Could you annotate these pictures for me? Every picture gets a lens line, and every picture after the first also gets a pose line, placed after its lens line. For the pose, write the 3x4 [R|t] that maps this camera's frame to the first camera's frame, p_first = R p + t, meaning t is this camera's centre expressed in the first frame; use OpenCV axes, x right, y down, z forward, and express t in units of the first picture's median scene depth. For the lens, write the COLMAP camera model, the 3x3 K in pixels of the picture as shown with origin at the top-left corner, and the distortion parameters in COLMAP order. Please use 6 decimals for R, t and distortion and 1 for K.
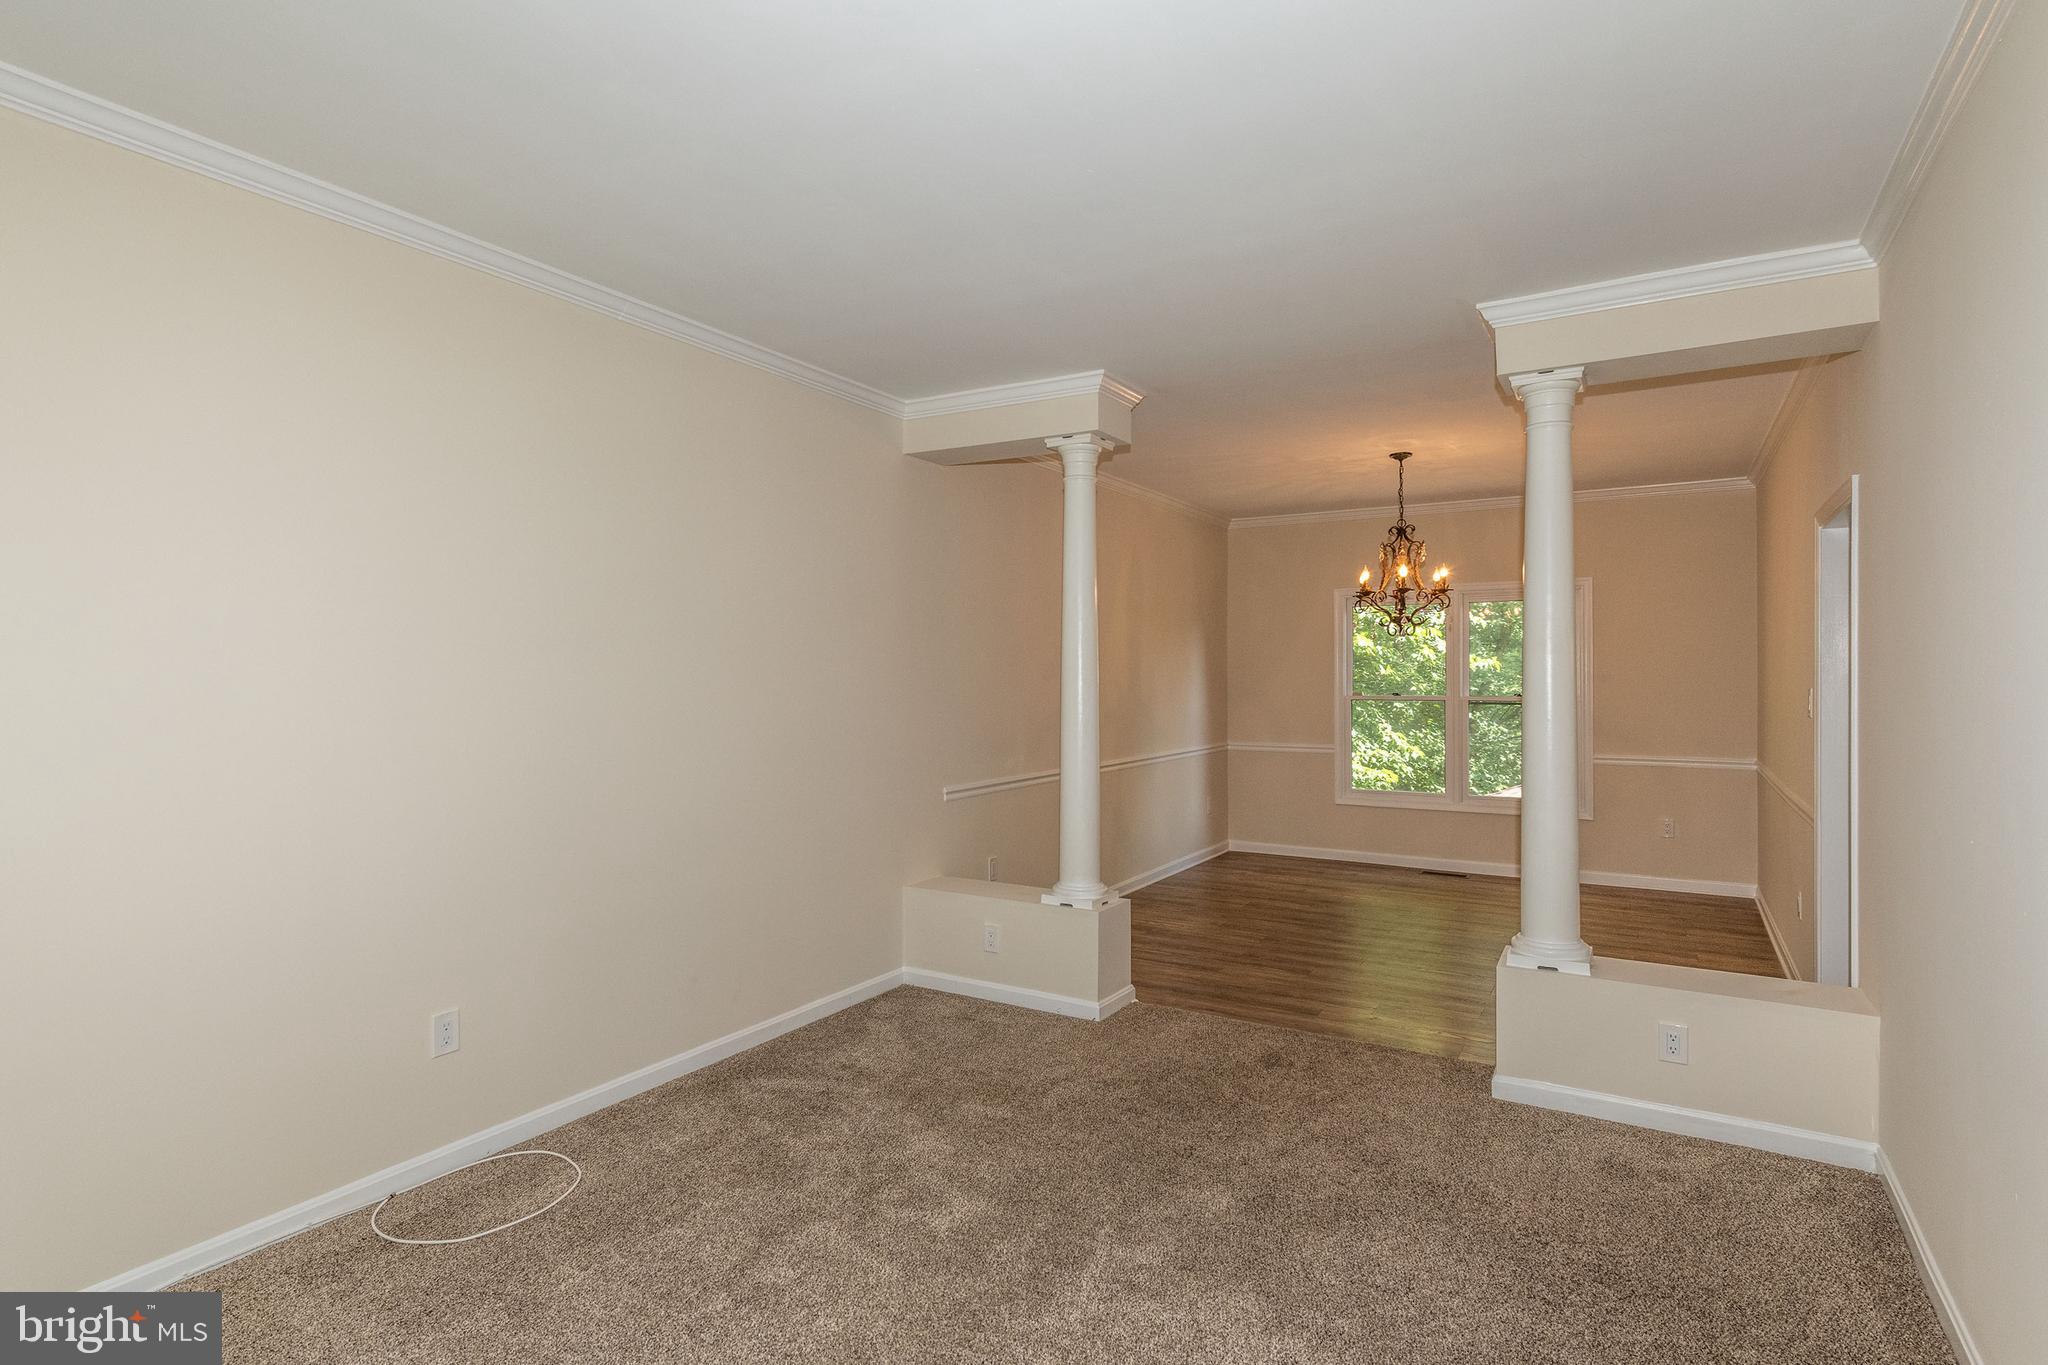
lens RADIAL K [[1051.1, 0, 1023.8], [0, 1051.1, 675.0], [0, 0, 1]] dist [0.010798, -0.004487]
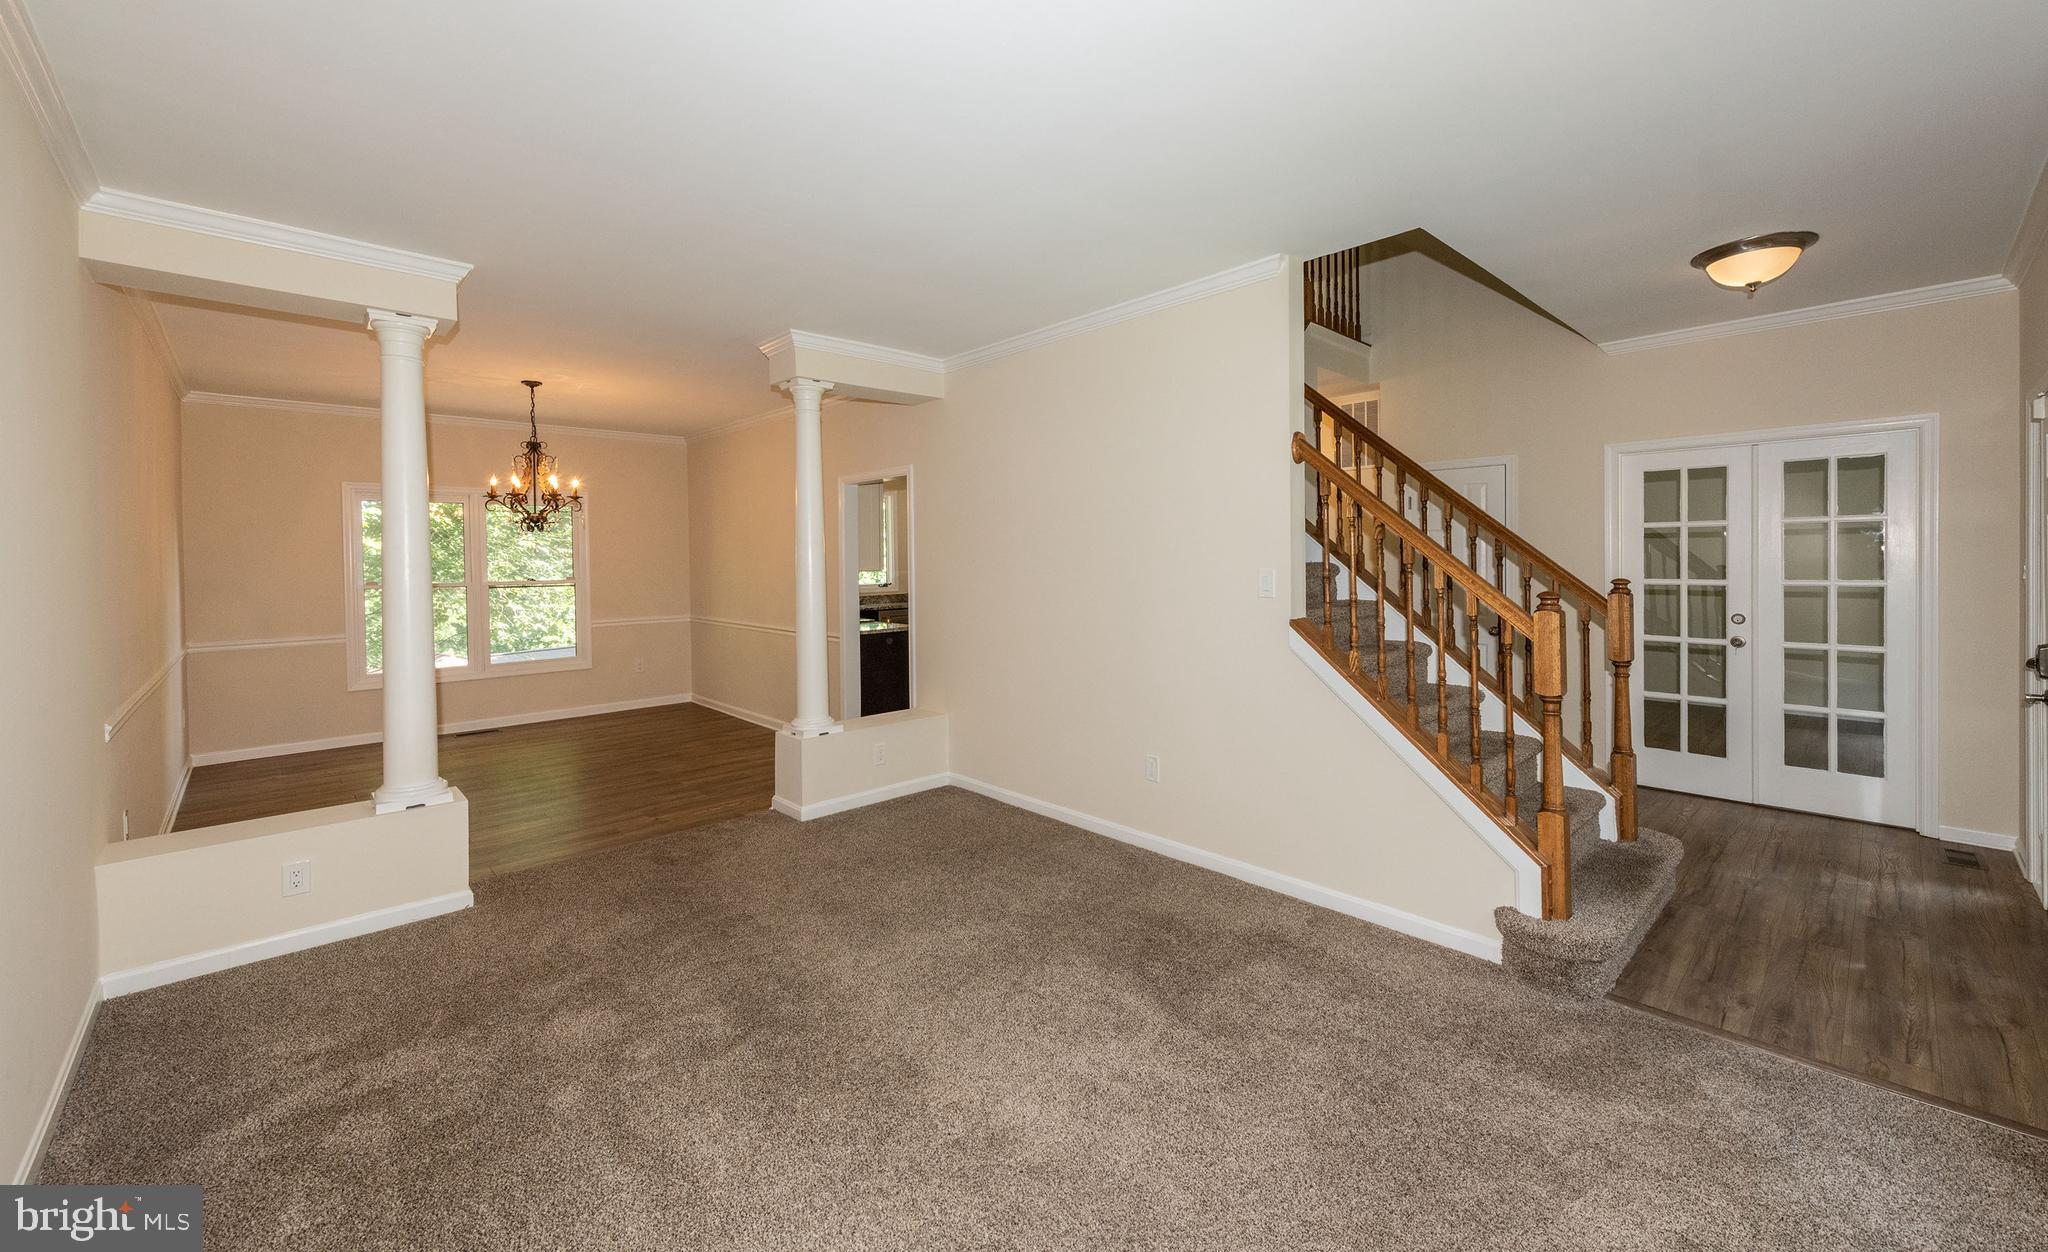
lens RADIAL K [[838.3, 0, 1014.9], [0, 838.3, 575.3], [0, 0, 1]] dist [0.019156, -0.000652]
pose [[0.271950, -0.024524, 0.961999, -0.430886], [0.010584, 0.999691, 0.022493, -0.003687], [-0.962253, 0.004065, 0.272125, 0.205194]]
